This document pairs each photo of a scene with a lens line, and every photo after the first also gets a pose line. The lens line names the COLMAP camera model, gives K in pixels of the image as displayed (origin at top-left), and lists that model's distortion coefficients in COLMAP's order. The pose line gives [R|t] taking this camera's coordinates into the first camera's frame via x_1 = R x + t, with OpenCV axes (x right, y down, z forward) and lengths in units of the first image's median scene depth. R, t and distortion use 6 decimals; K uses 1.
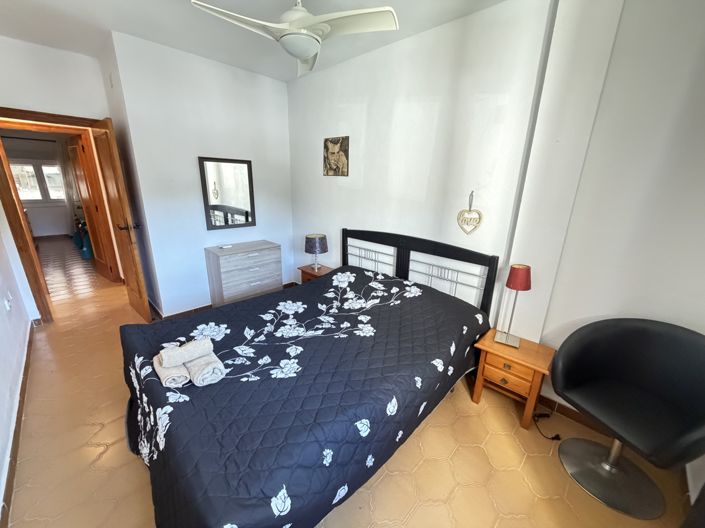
lens RADIAL K [[279.5, 0, 350.6], [0, 279.5, 264.8], [0, 0, 1]] dist [0.001842, -0.000629]
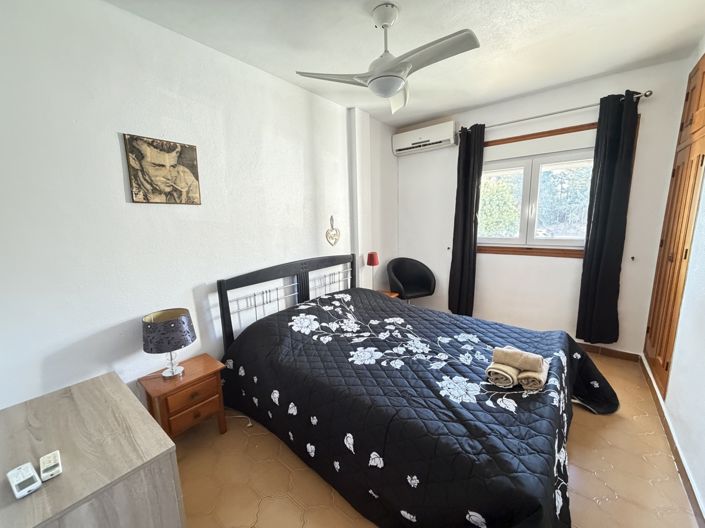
lens RADIAL K [[279.5, 0, 358.7], [0, 279.5, 263.3], [0, 0, 1]] dist [0.001842, -0.000629]
pose [[-0.110768, -0.197148, 0.974096, -0.830627], [0.298765, 0.928187, 0.221830, -0.255994], [-0.947877, 0.315597, -0.043912, 0.824389]]
